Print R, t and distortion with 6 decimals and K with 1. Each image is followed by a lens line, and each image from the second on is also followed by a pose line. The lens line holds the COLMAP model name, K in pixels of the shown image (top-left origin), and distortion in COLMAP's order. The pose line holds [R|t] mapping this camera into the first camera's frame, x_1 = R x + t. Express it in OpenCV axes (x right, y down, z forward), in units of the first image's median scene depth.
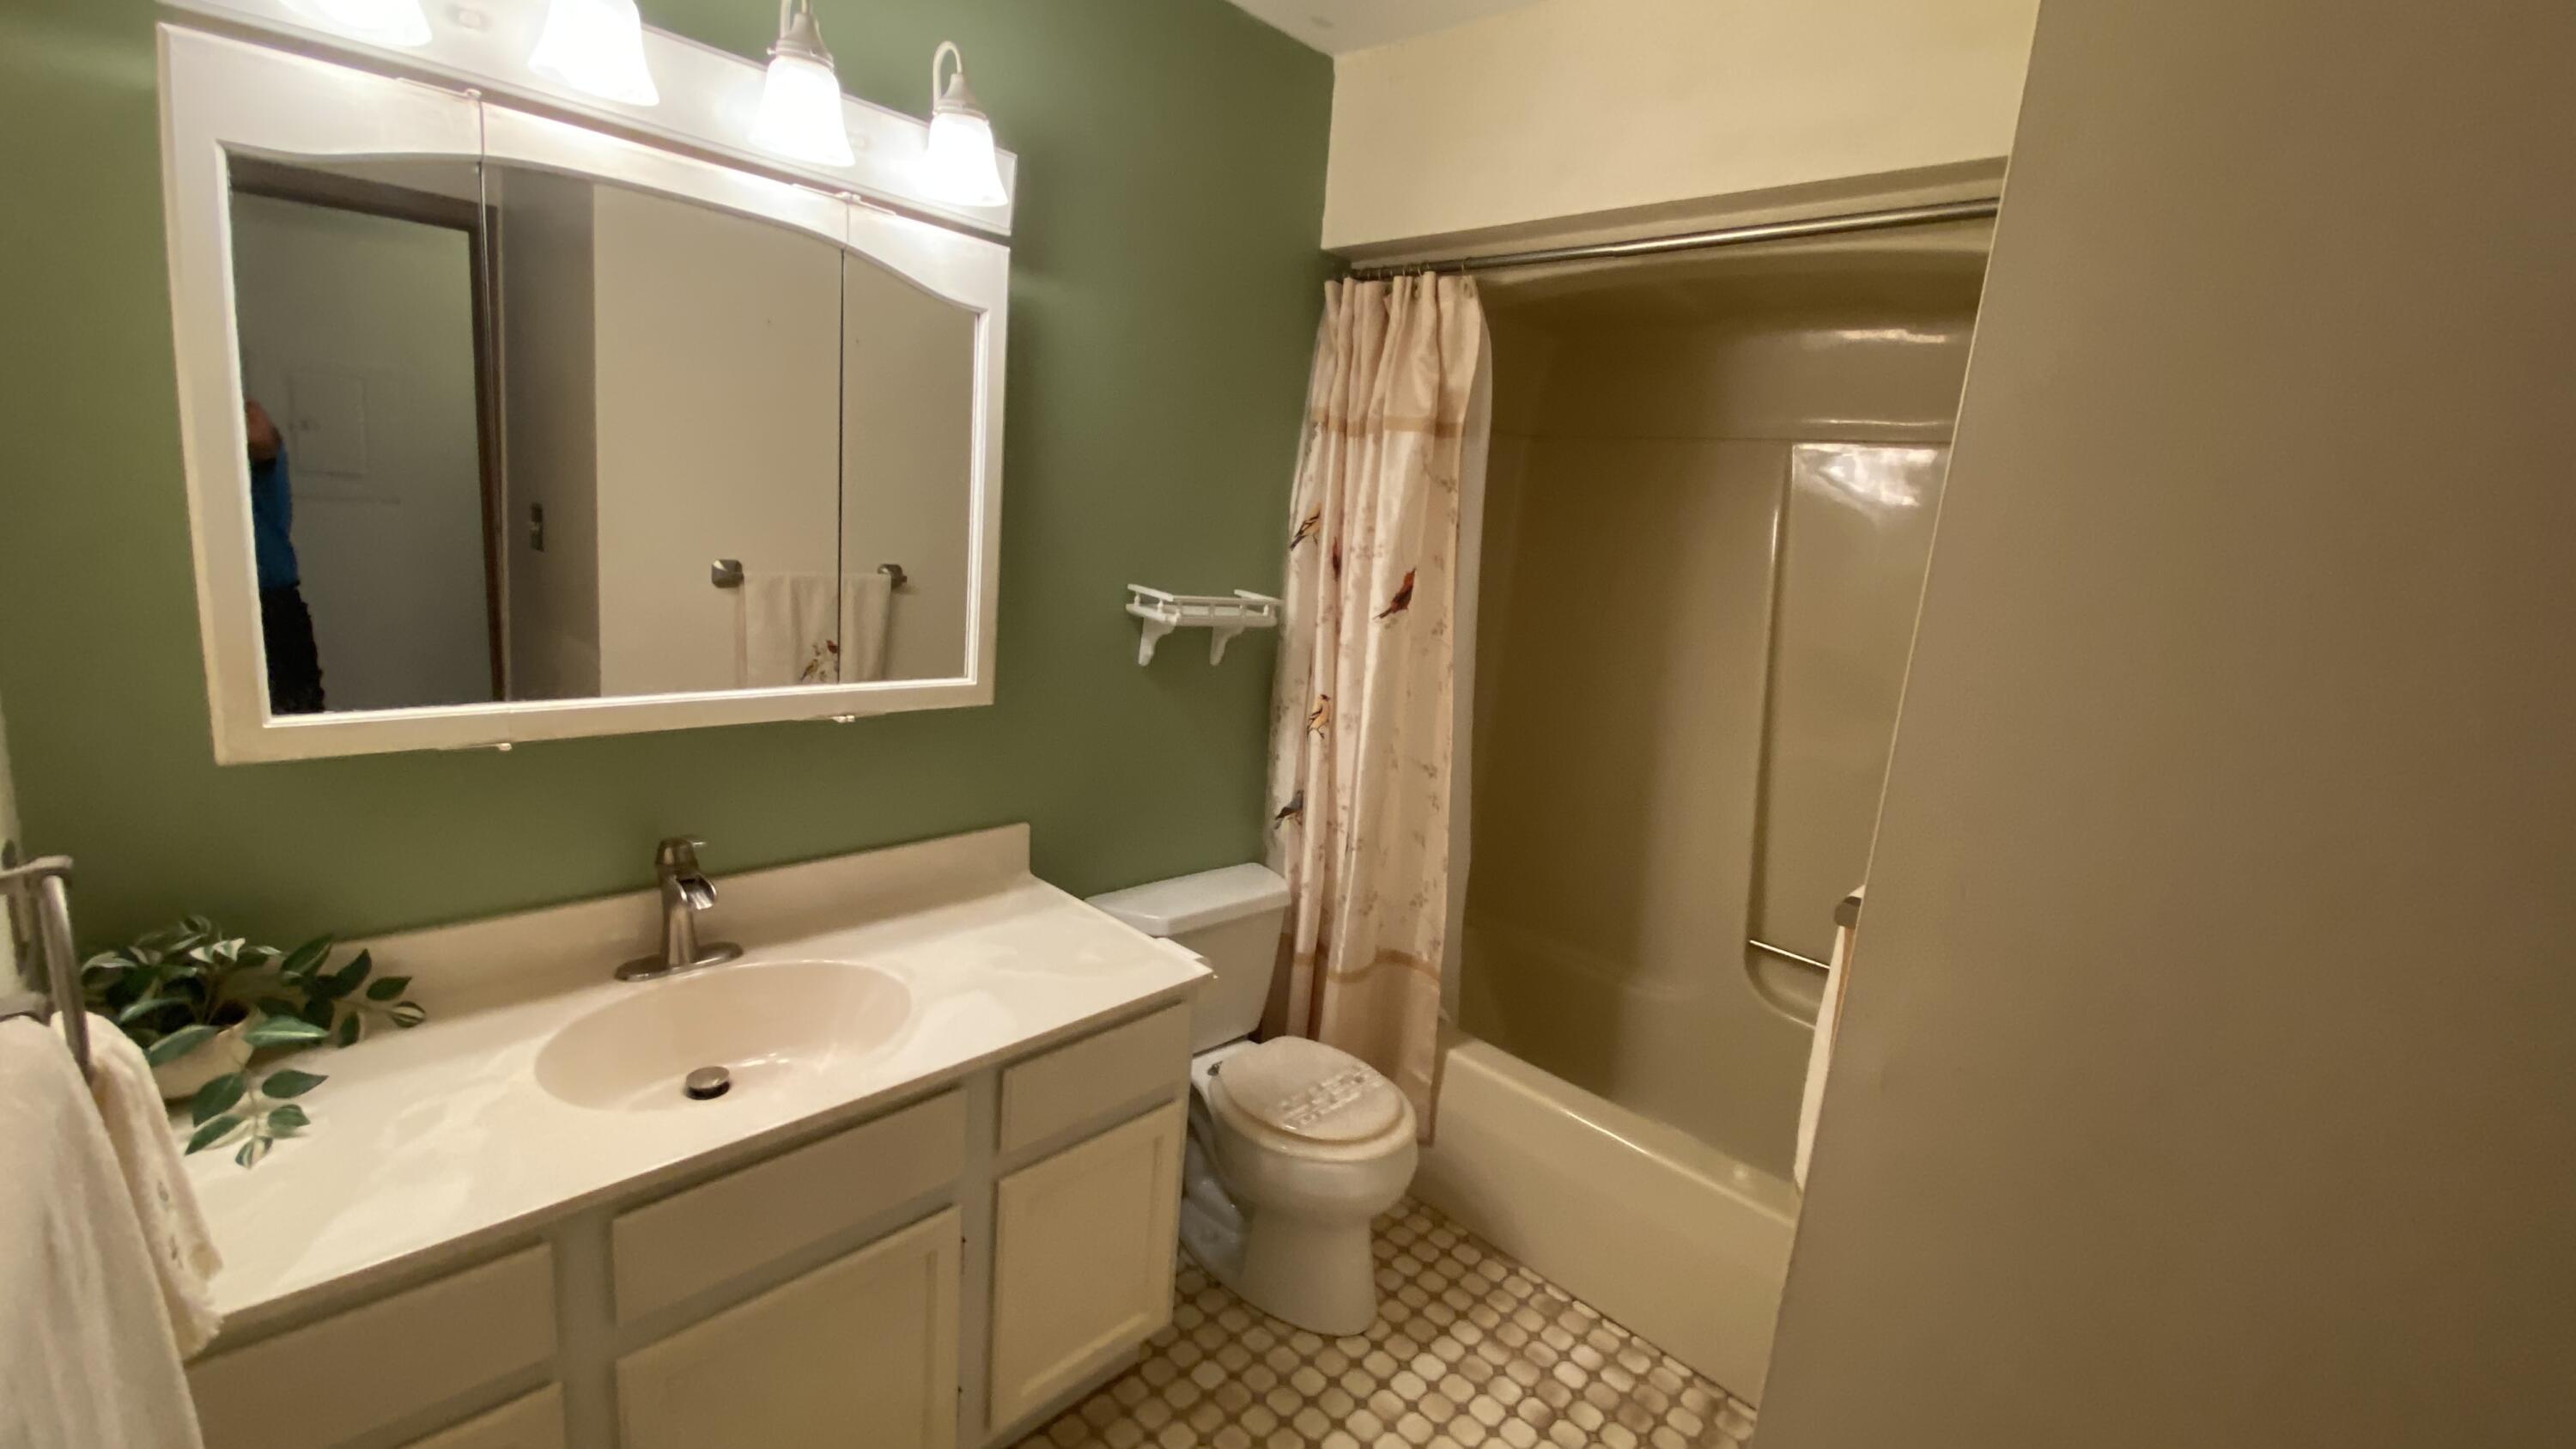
lens RADIAL K [[1038.8, 0, 1289.6], [0, 1038.8, 704.3], [0, 0, 1]] dist [0.024315, -0.020754]
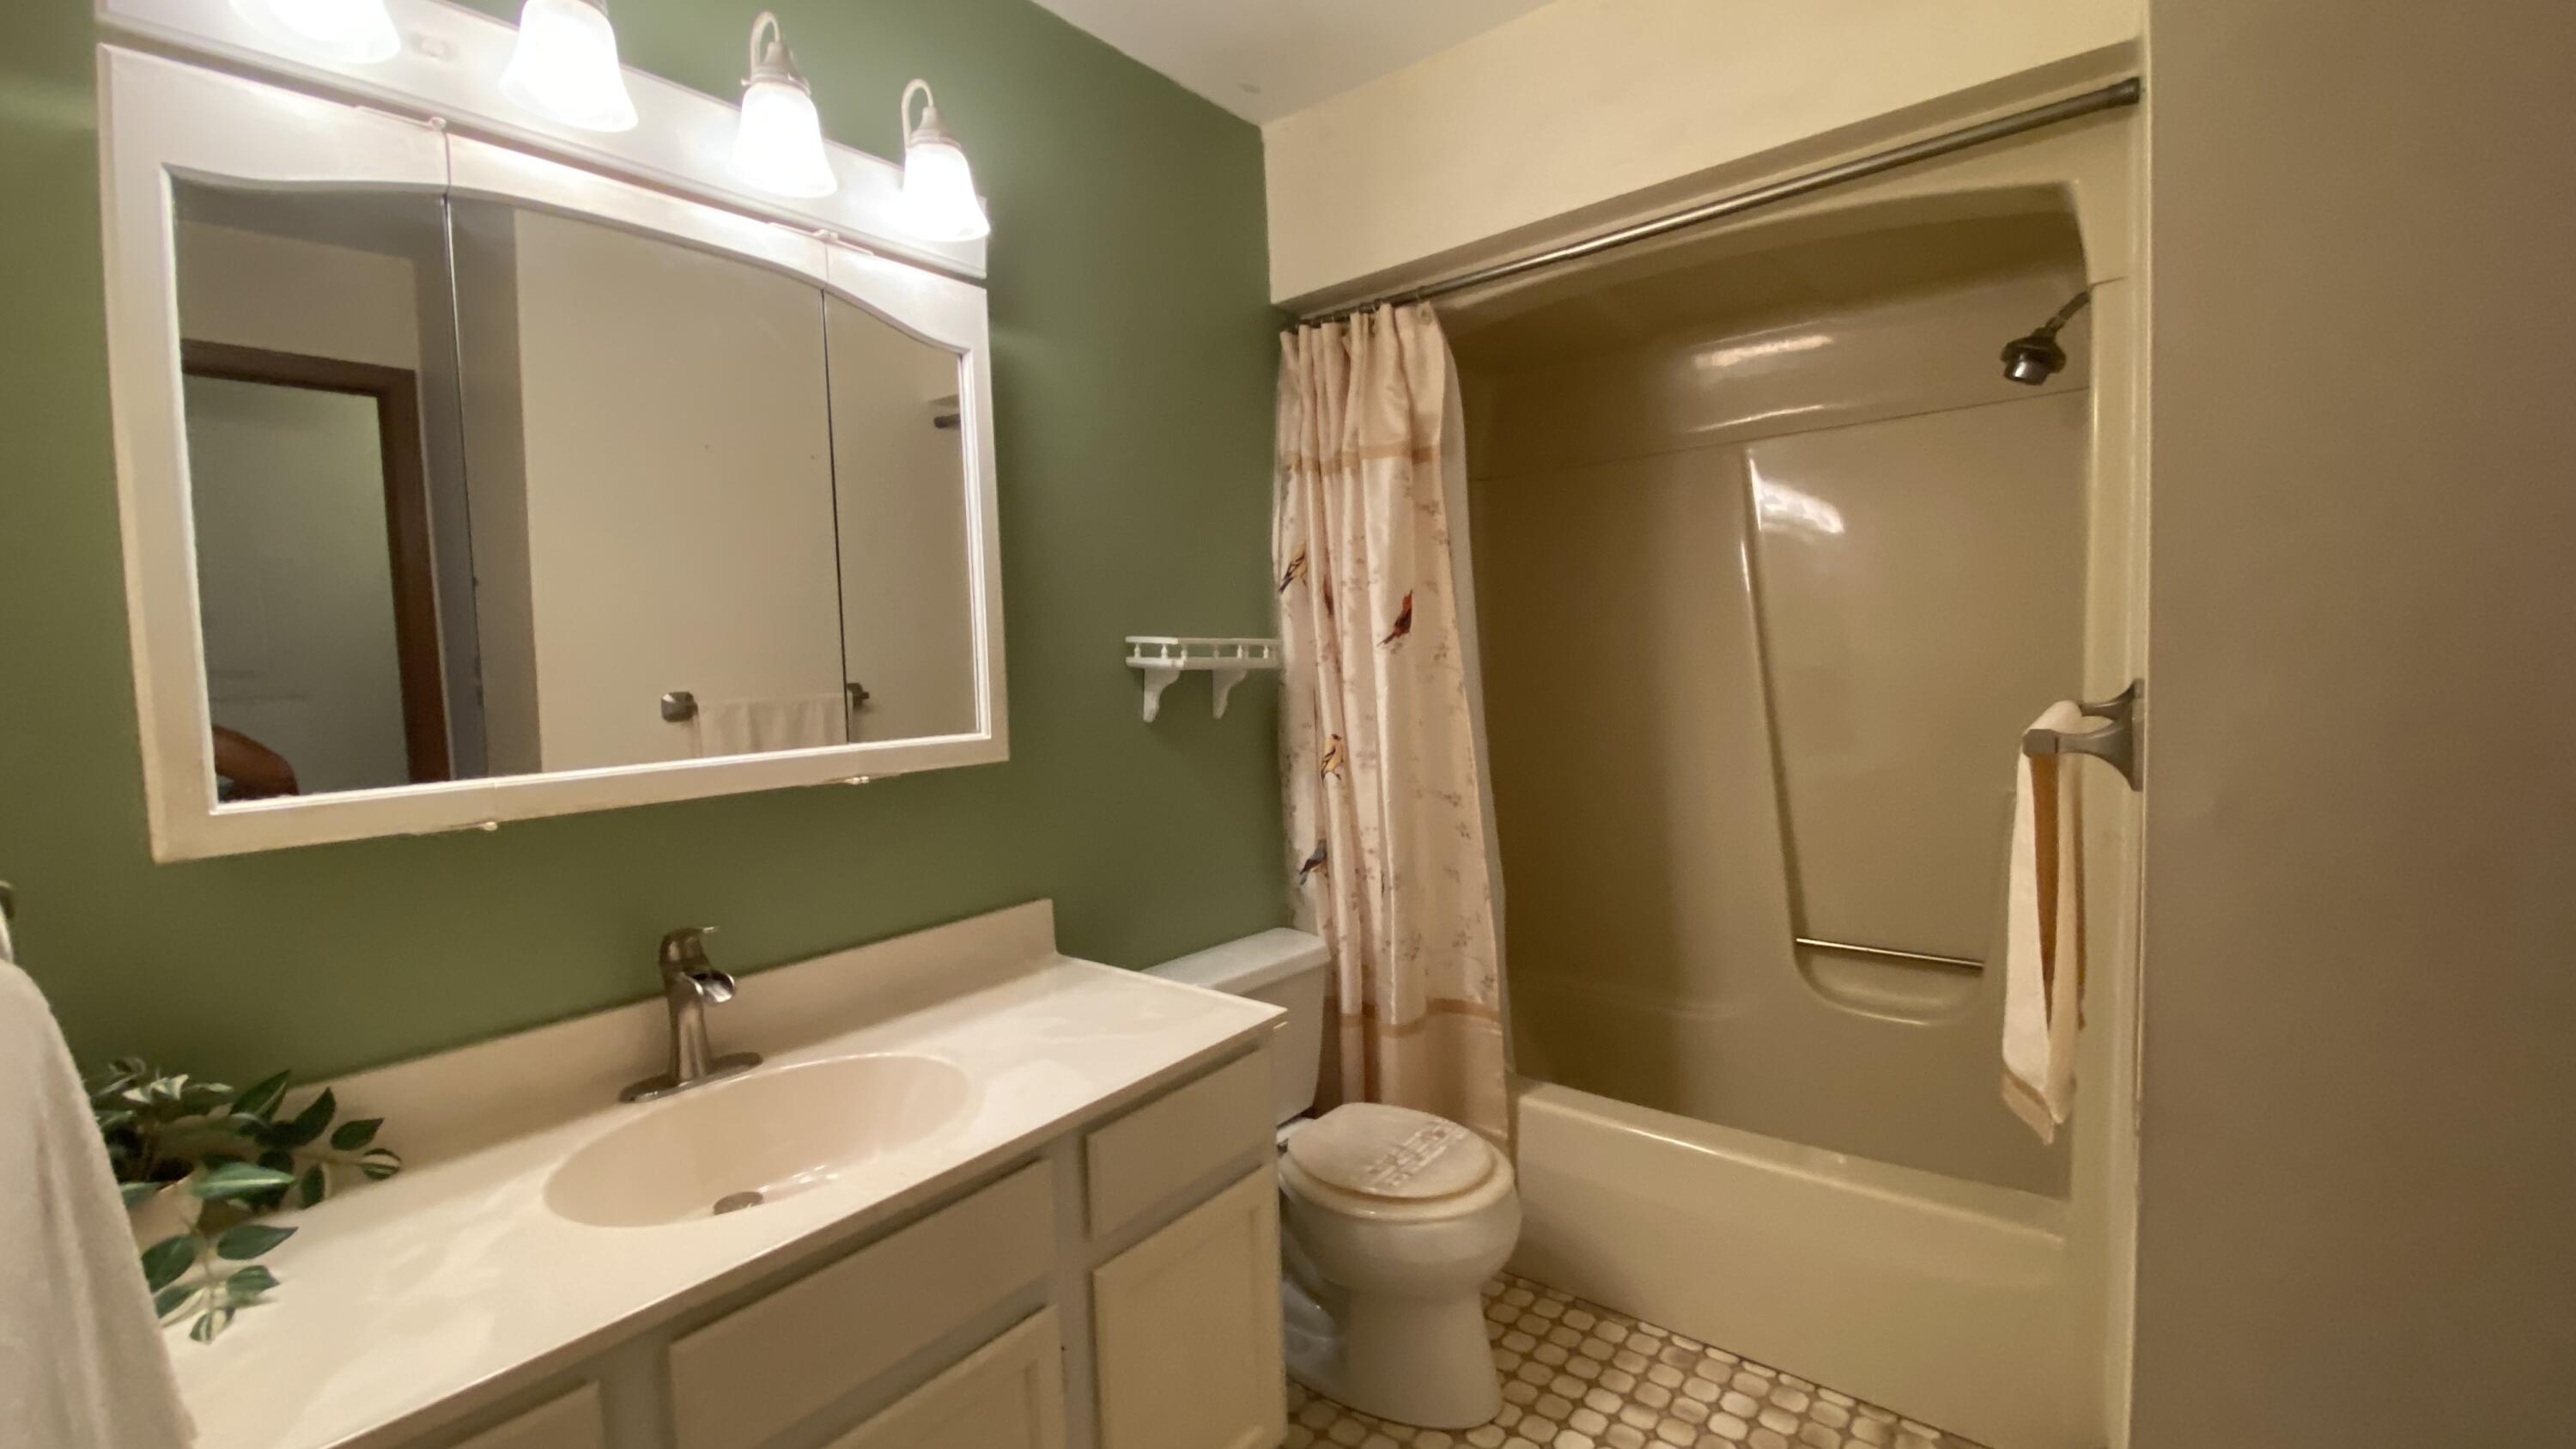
lens RADIAL K [[1038.8, 0, 1289.6], [0, 1038.8, 704.3], [0, 0, 1]] dist [0.024315, -0.020754]
pose [[0.989401, -0.124993, 0.073904, -0.090994], [0.133395, 0.983459, -0.122530, 0.090456], [-0.057367, 0.131090, 0.989709, 0.051936]]
